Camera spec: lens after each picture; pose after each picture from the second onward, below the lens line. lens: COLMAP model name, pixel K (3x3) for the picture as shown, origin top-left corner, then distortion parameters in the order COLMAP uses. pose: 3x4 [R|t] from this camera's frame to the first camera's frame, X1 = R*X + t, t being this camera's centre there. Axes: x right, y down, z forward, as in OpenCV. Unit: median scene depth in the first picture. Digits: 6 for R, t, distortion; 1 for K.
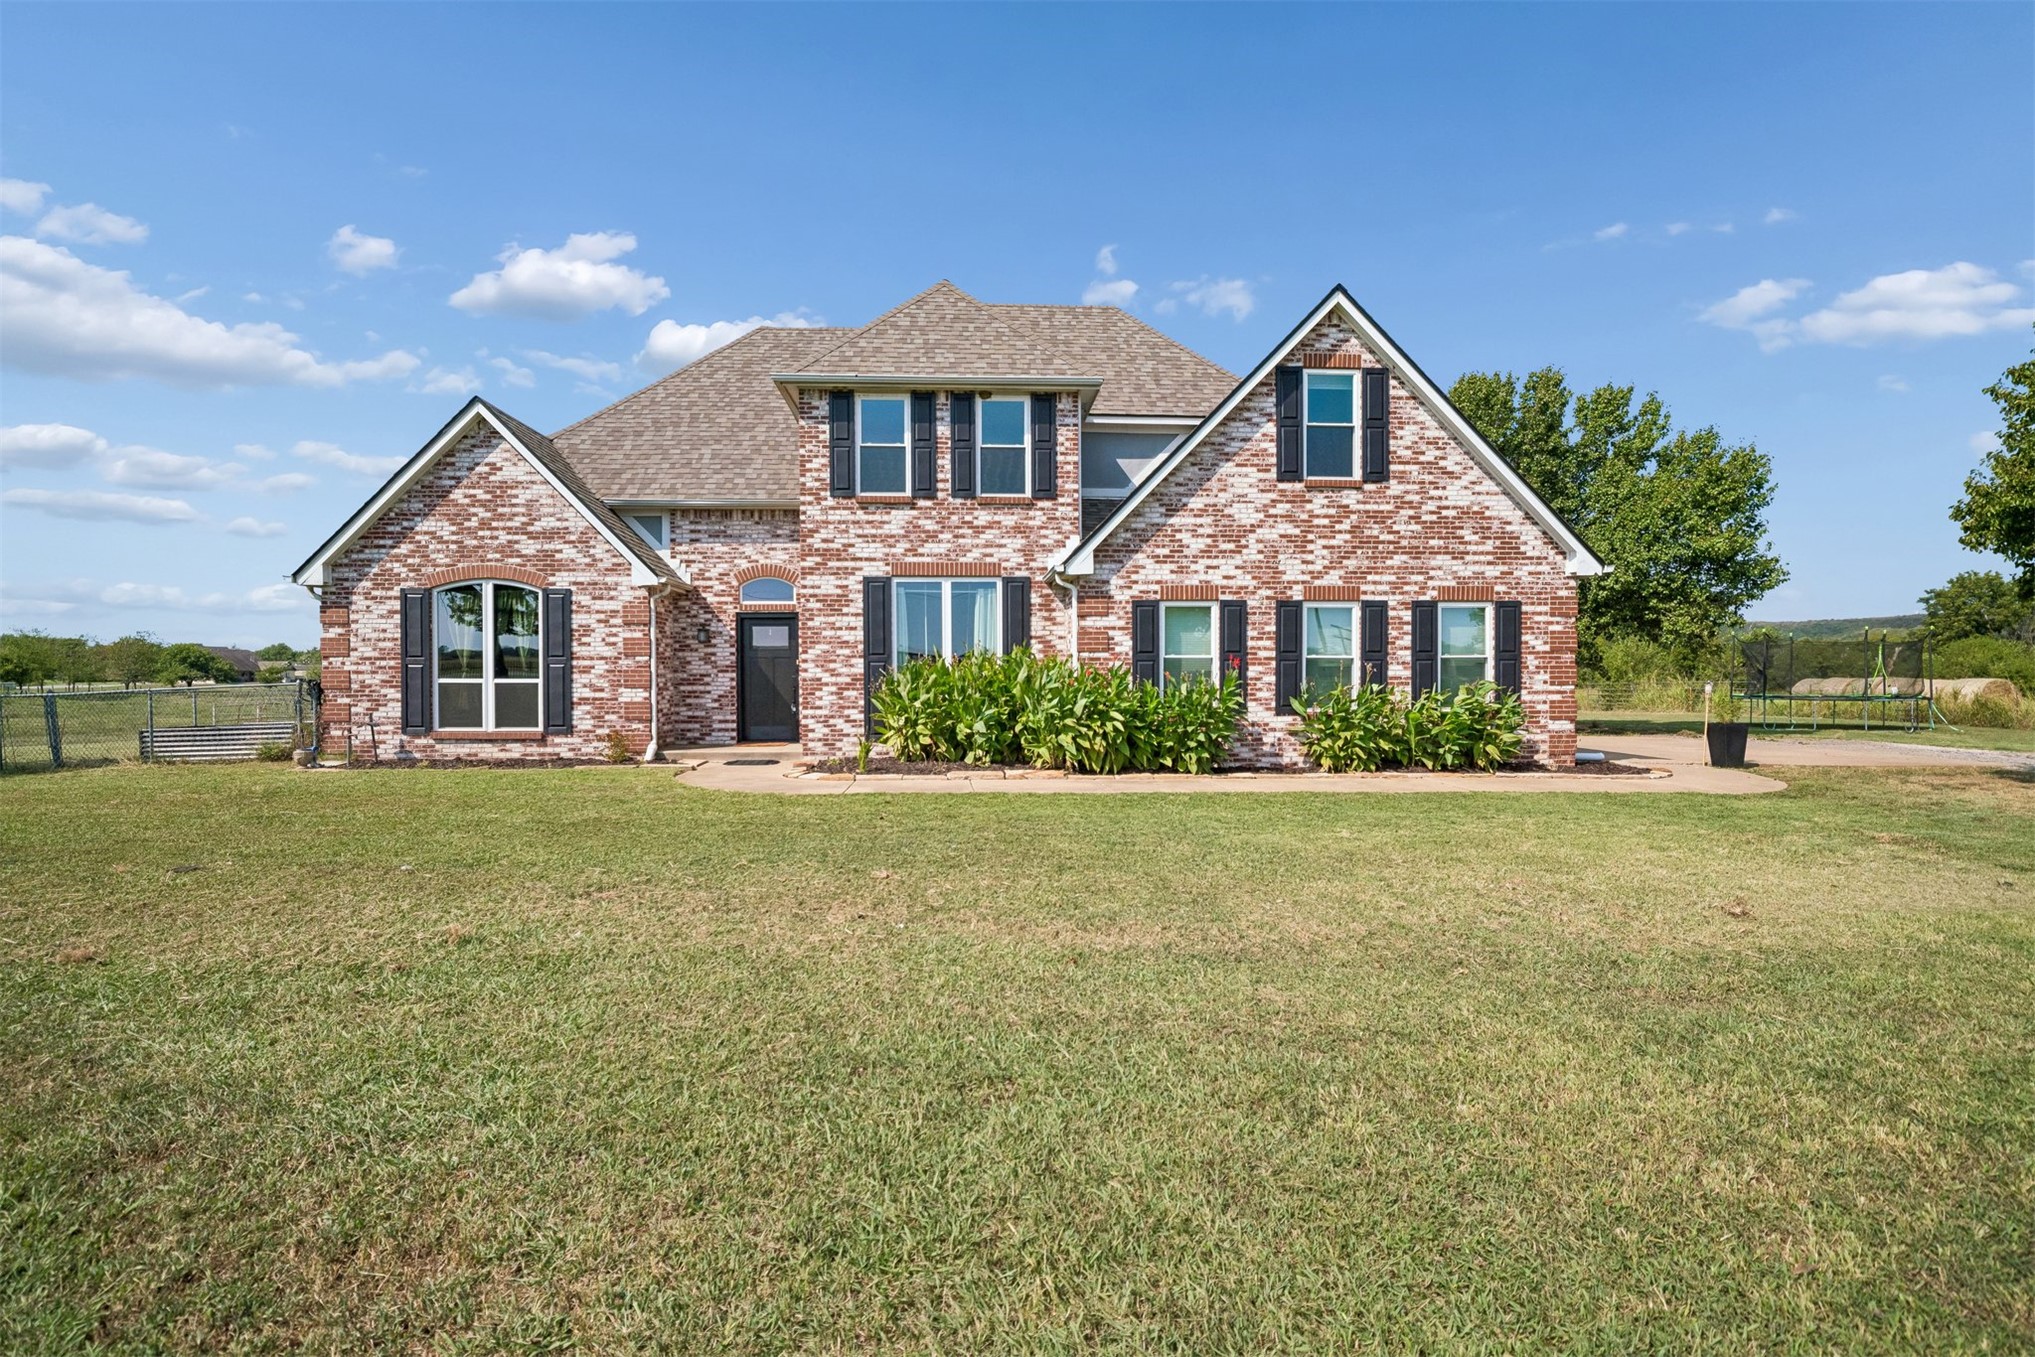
lens RADIAL K [[973.1, 0, 1029.0], [0, 973.1, 693.2], [0, 0, 1]] dist [-0.025823, 0.020501]
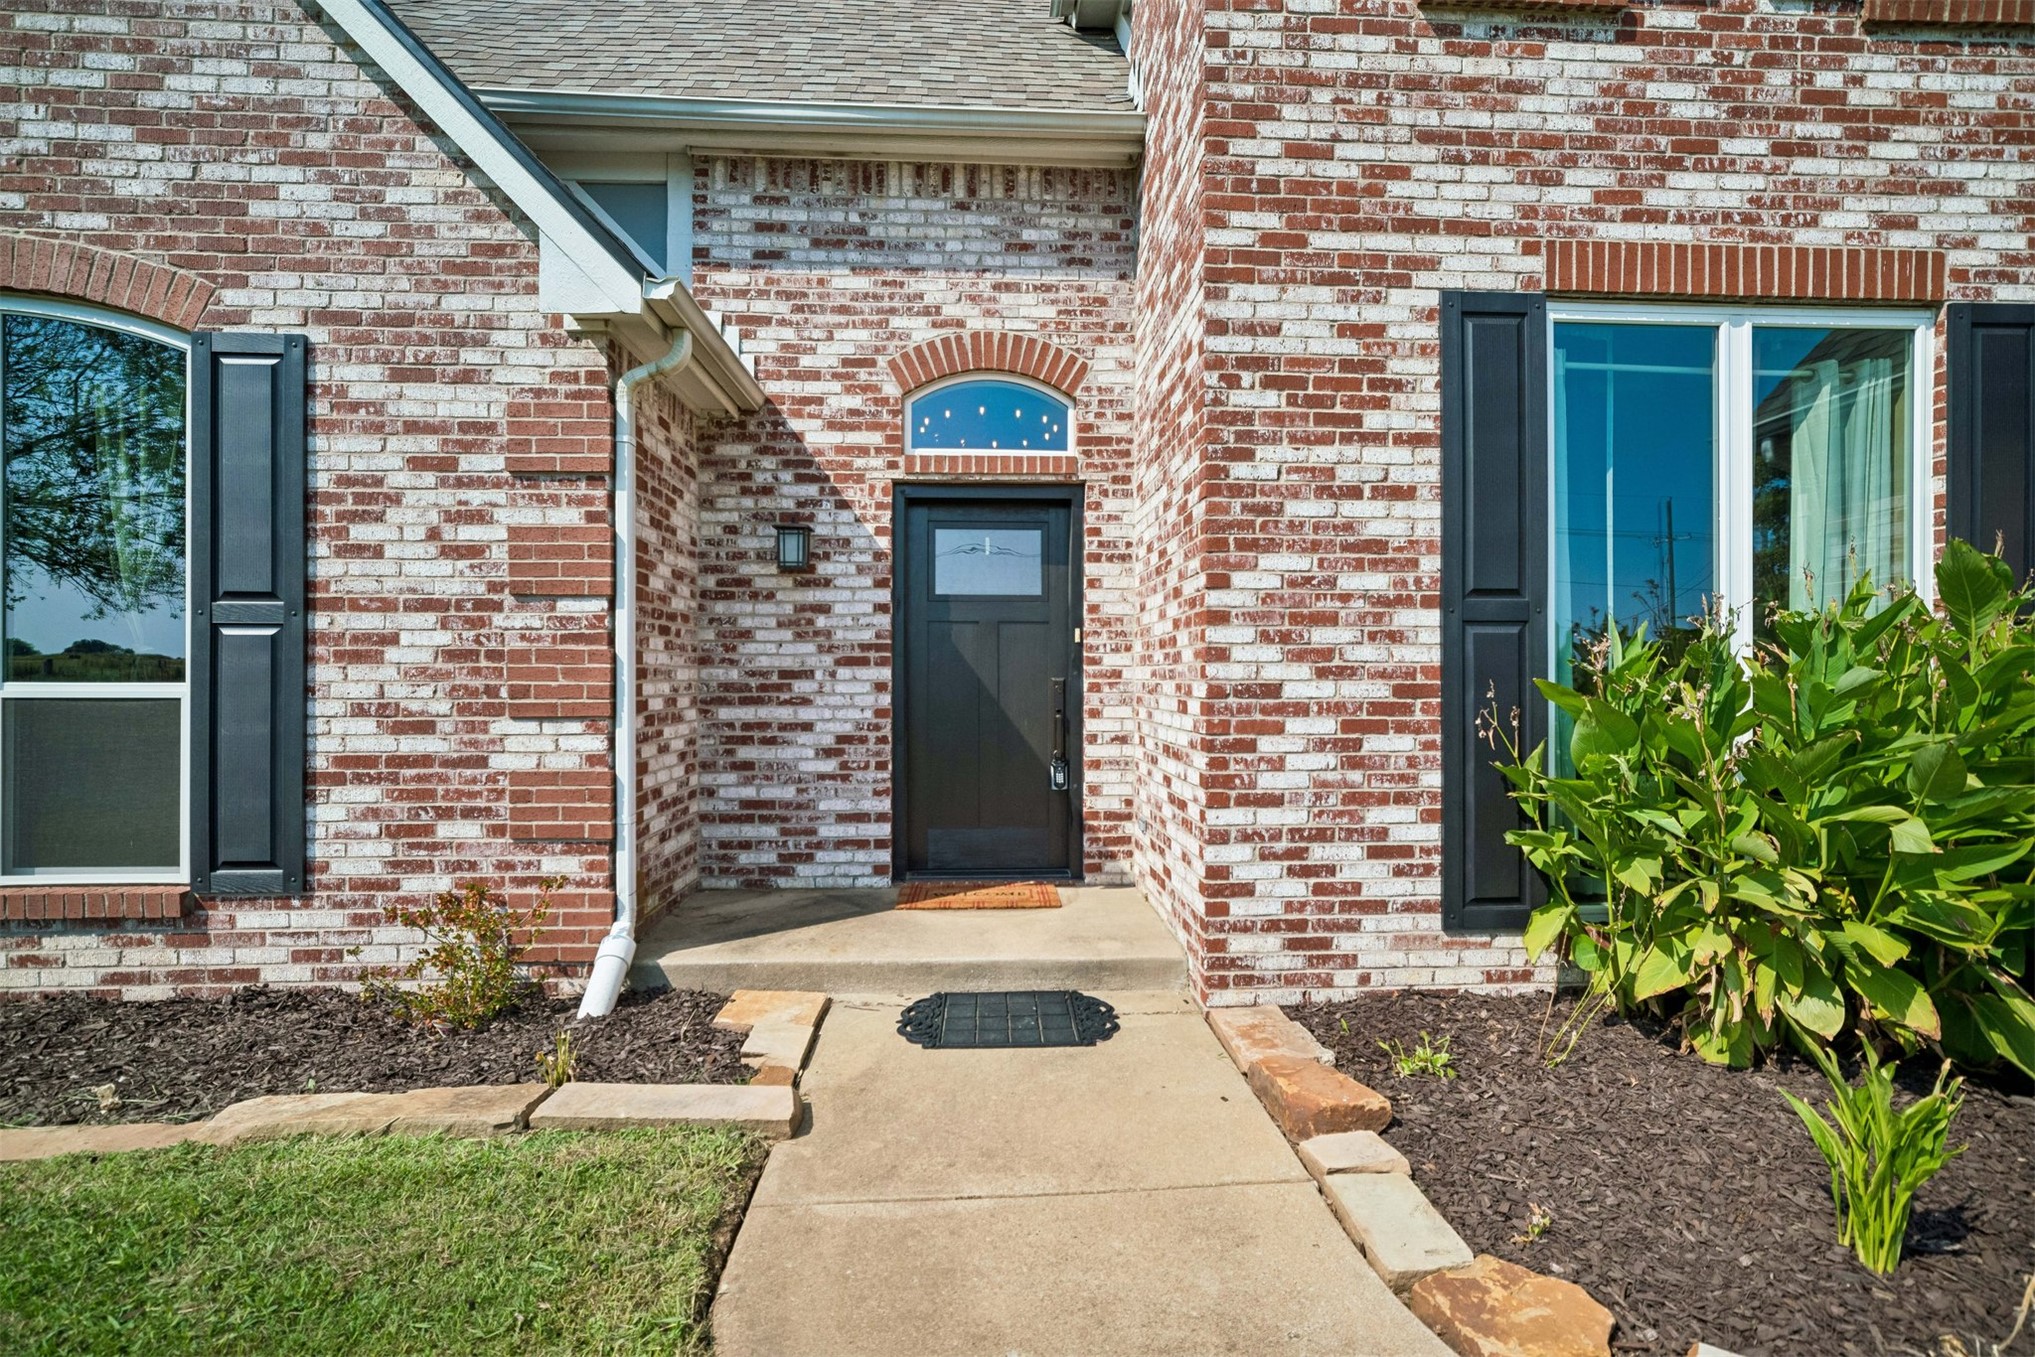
lens RADIAL K [[979.5, 0, 1043.2], [0, 979.5, 680.4], [0, 0, 1]] dist [-0.011116, 0.009635]
pose [[0.999988, 0.004001, -0.002833, -0.275687], [-0.004055, 0.999802, -0.019458, -0.011341], [0.002754, 0.019469, 0.999807, 0.742443]]
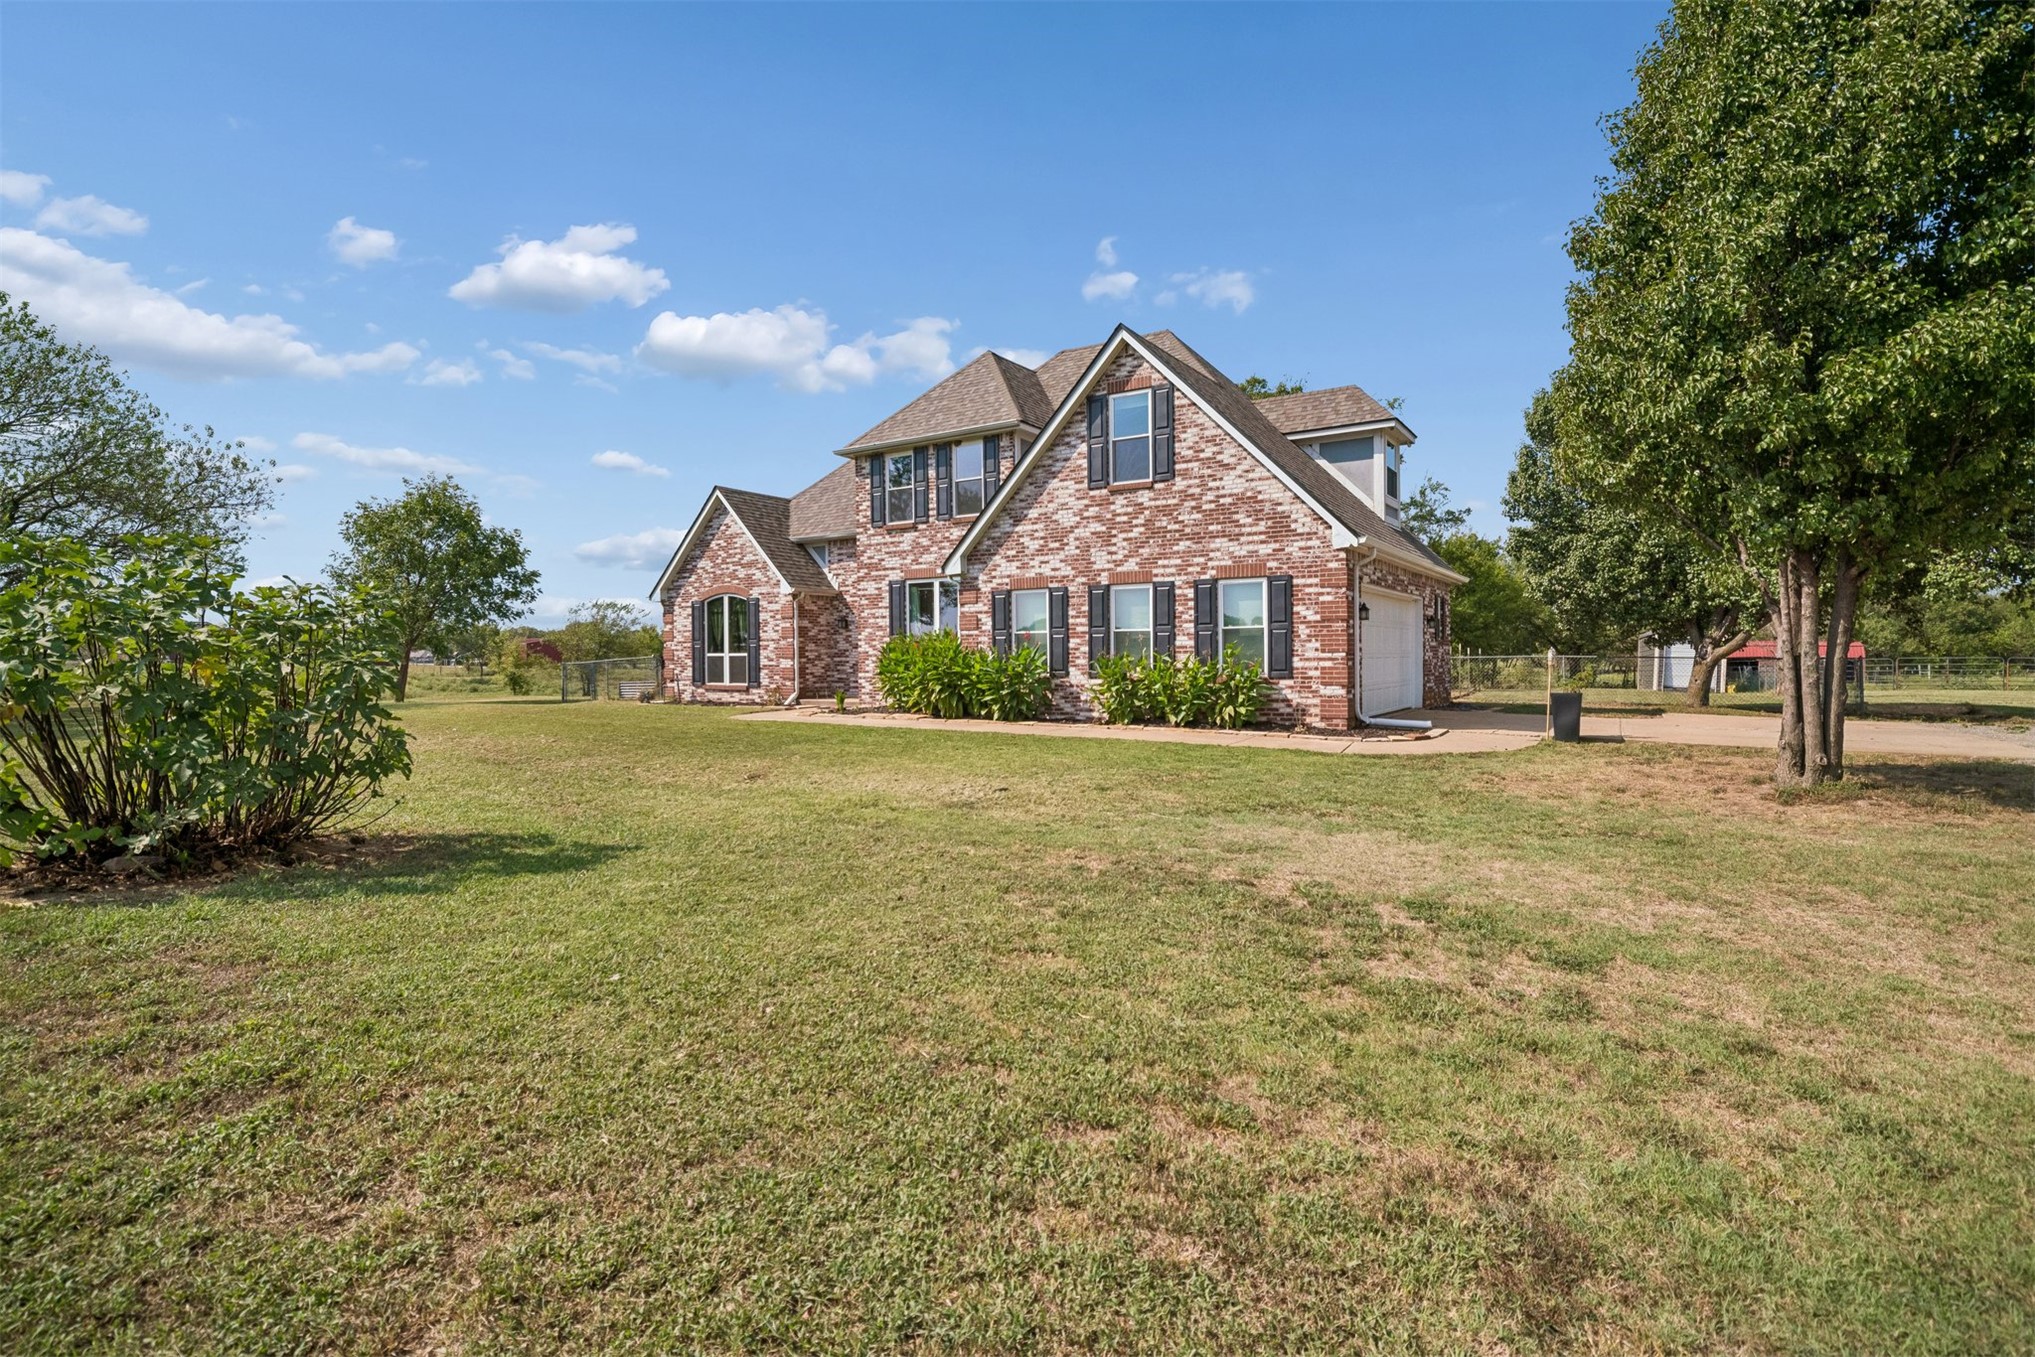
lens RADIAL K [[979.5, 0, 1043.2], [0, 979.5, 680.4], [0, 0, 1]] dist [-0.011116, 0.009635]
pose [[0.812459, 0.009611, -0.582940, 0.864943], [-0.007243, 0.999953, 0.006392, 0.016757], [0.582974, -0.000971, 0.812490, -0.048304]]
